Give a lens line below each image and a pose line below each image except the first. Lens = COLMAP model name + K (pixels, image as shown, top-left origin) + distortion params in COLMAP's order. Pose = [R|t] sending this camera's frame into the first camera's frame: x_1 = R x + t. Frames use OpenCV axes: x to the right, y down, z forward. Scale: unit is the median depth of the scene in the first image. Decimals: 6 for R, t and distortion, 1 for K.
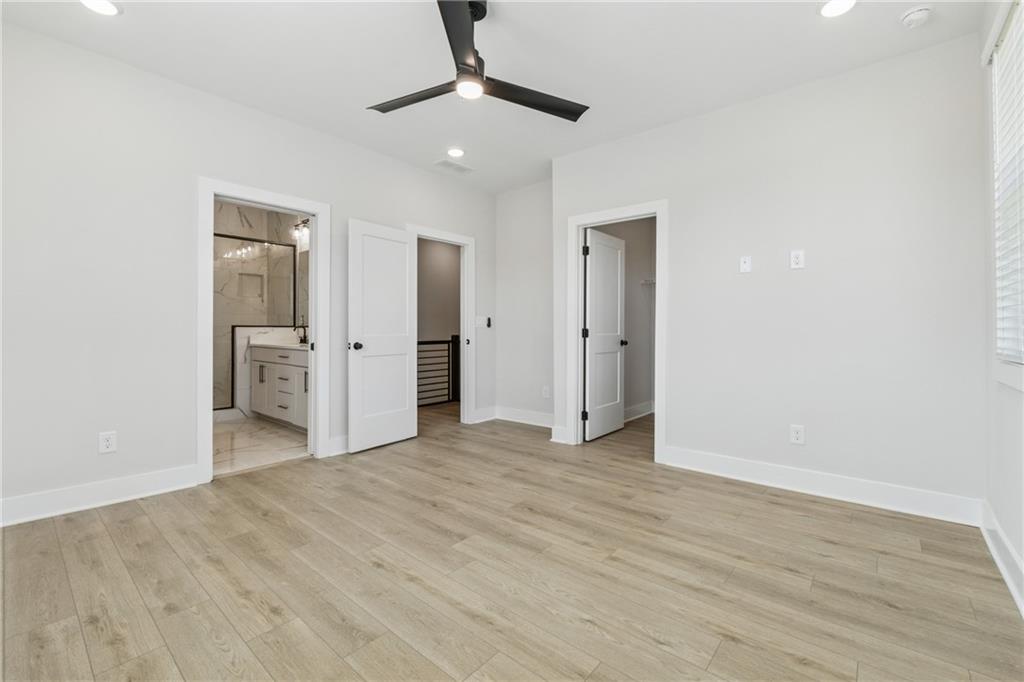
lens RADIAL K [[439.1, 0, 517.0], [0, 439.1, 337.2], [0, 0, 1]] dist [-0.000738, -0.000355]
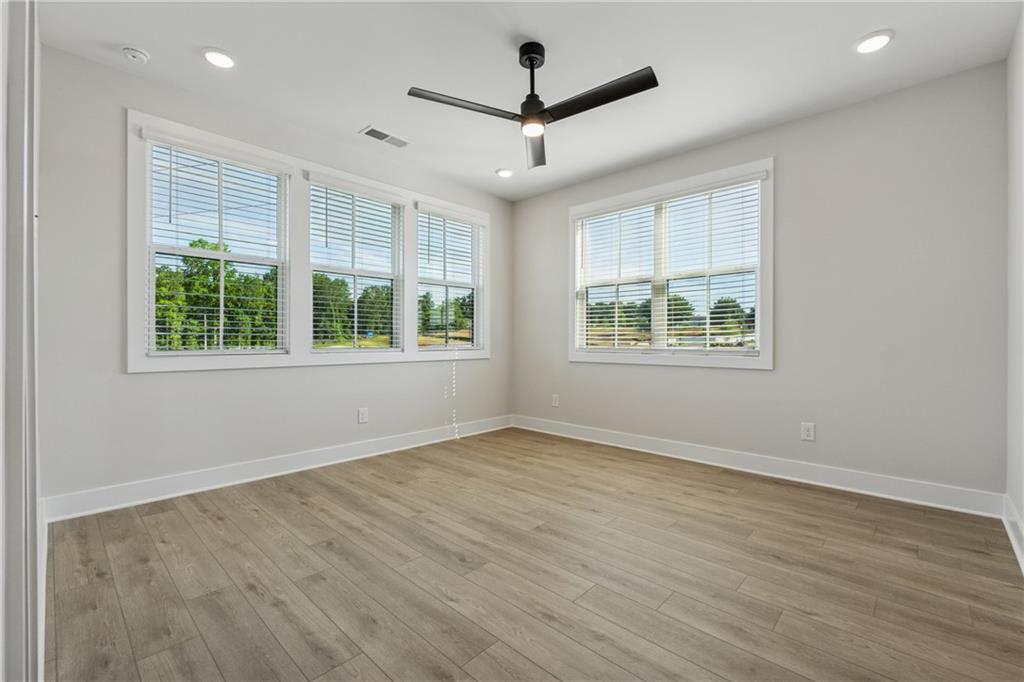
lens RADIAL K [[439.1, 0, 517.0], [0, 439.1, 337.2], [0, 0, 1]] dist [-0.000738, -0.000355]
pose [[-0.998527, -0.007200, 0.053786, -0.126626], [-0.006438, 0.999877, 0.014335, -0.035385], [-0.053883, 0.013967, -0.998450, 2.087277]]
